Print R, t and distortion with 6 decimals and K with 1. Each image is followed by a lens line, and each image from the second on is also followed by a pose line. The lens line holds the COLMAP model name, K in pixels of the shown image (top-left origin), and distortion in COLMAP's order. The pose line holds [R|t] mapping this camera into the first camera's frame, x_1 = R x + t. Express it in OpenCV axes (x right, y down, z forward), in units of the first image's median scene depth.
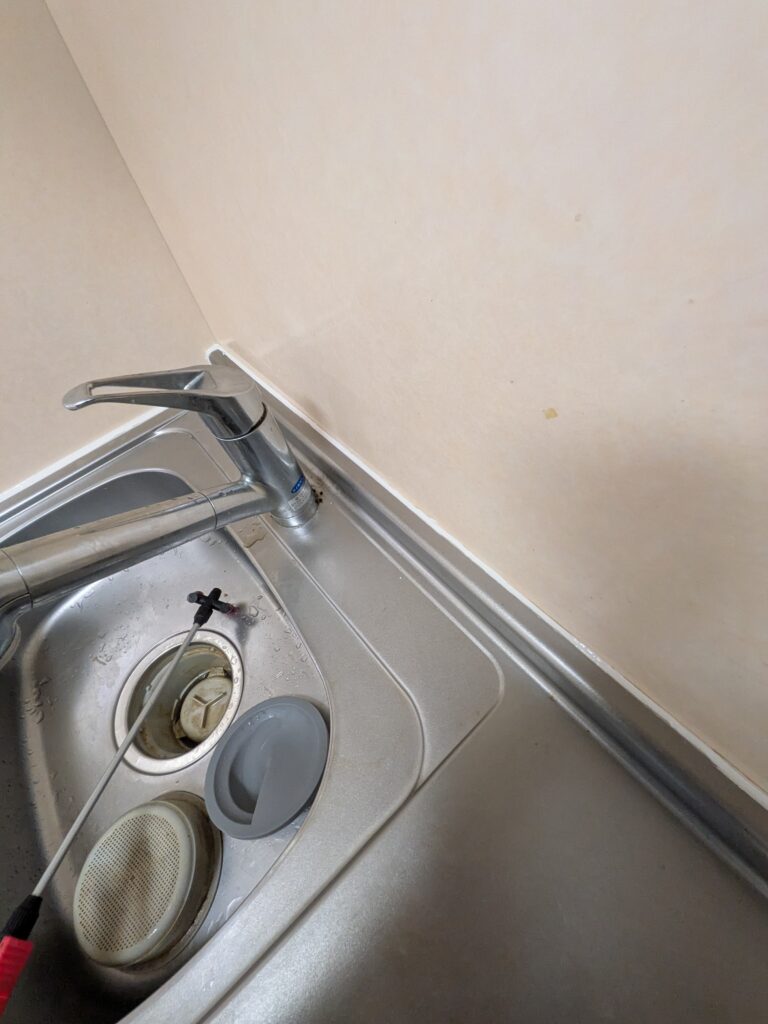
lens RADIAL K [[404.8, 0, 382.5], [0, 404.8, 512.2], [0, 0, 1]] dist [0.002855, -0.000094]
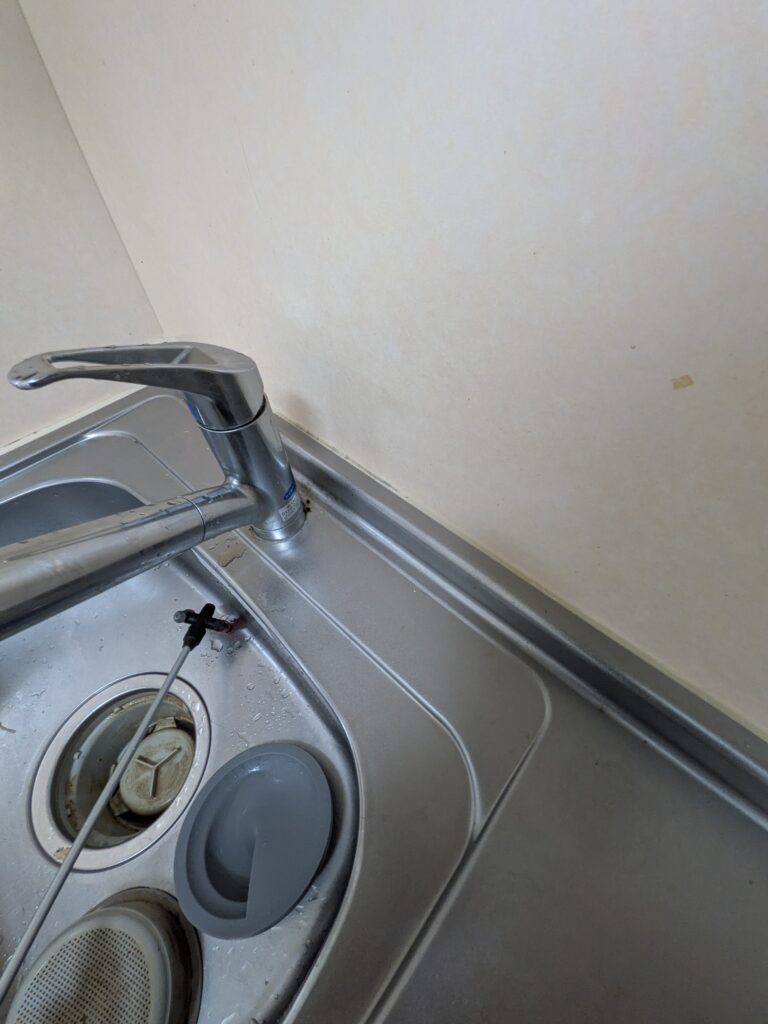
lens RADIAL K [[401.0, 0, 384.0], [0, 401.0, 512.0], [0, 0, 1]] dist [0.001577, -0.000159]
pose [[0.980705, -0.022029, 0.194246, -0.162529], [0.032409, 0.998202, -0.050424, 0.025383], [-0.192786, 0.055746, 0.979656, 0.115621]]
